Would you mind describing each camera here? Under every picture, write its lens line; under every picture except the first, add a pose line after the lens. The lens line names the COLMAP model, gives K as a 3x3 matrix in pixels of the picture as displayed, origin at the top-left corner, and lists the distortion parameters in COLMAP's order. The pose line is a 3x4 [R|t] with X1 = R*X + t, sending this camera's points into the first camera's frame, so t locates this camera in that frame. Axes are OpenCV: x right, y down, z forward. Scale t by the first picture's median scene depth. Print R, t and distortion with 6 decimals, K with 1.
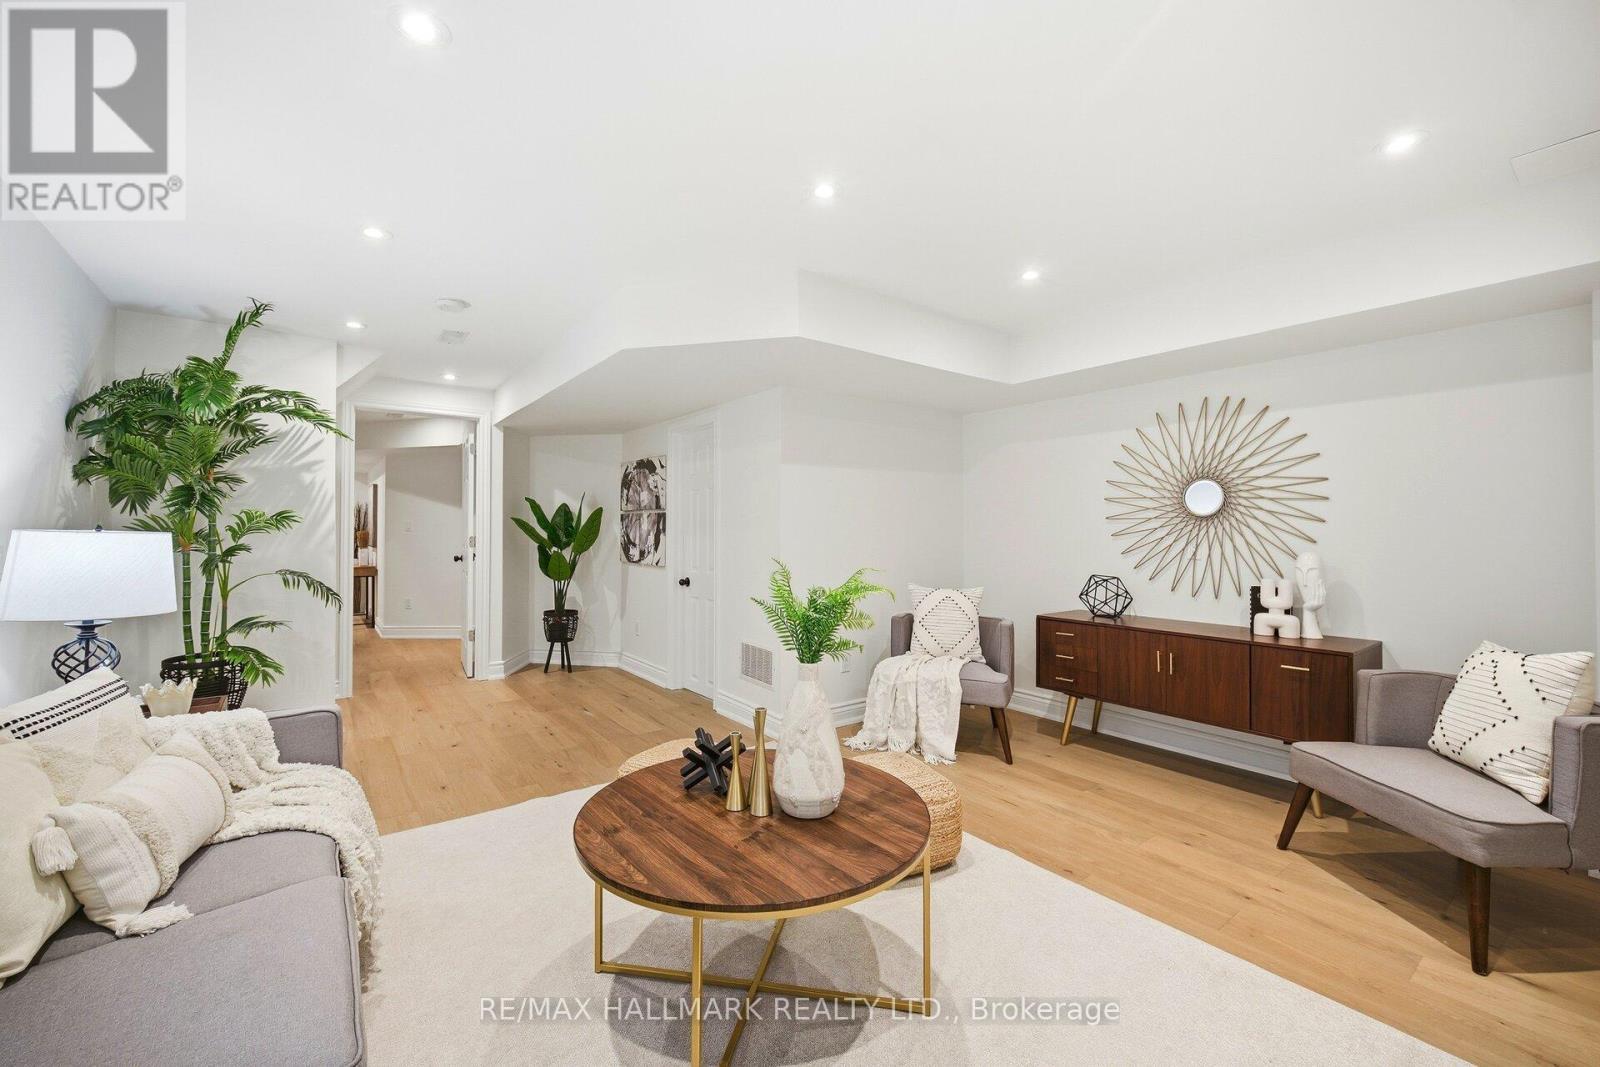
lens RADIAL K [[648.5, 0, 790.6], [0, 648.5, 531.4], [0, 0, 1]] dist [-0.005493, -0.000464]
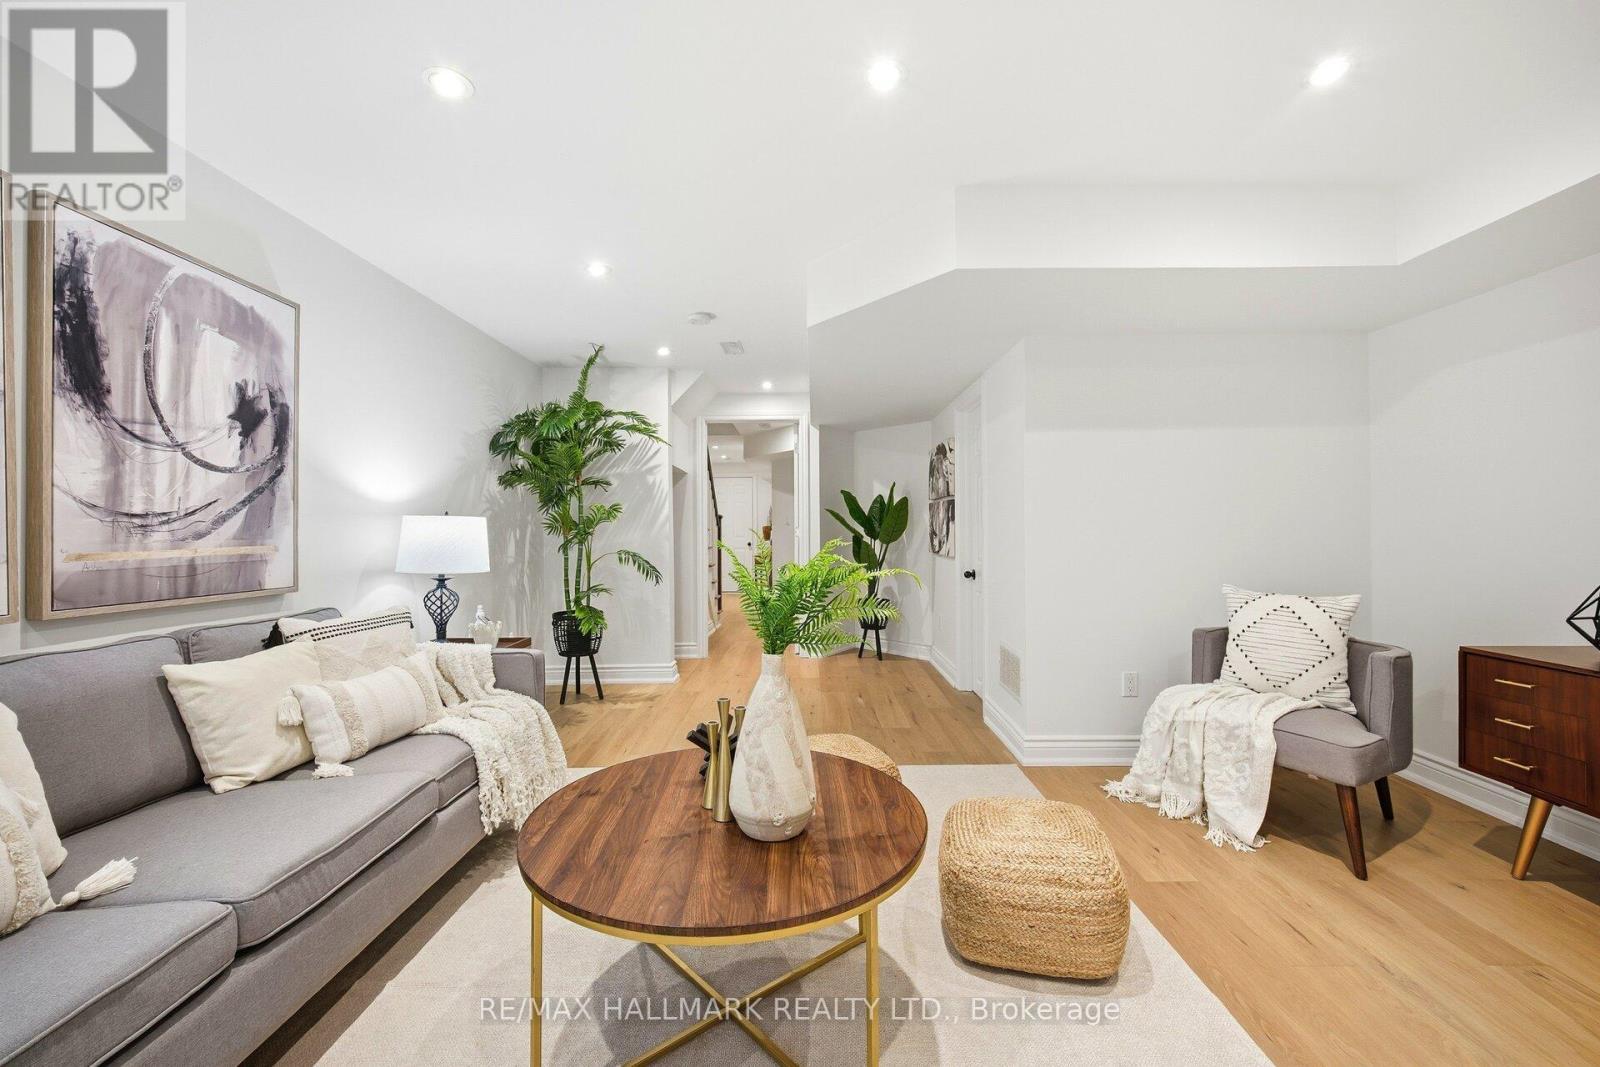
lens RADIAL K [[648.5, 0, 797.6], [0, 648.5, 535.3], [0, 0, 1]] dist [-0.005493, -0.000464]
pose [[0.793906, 0.000003, -0.608041, 0.268037], [0.004658, 0.999971, 0.006087, 0.022082], [0.608023, -0.007665, 0.793883, 0.172692]]
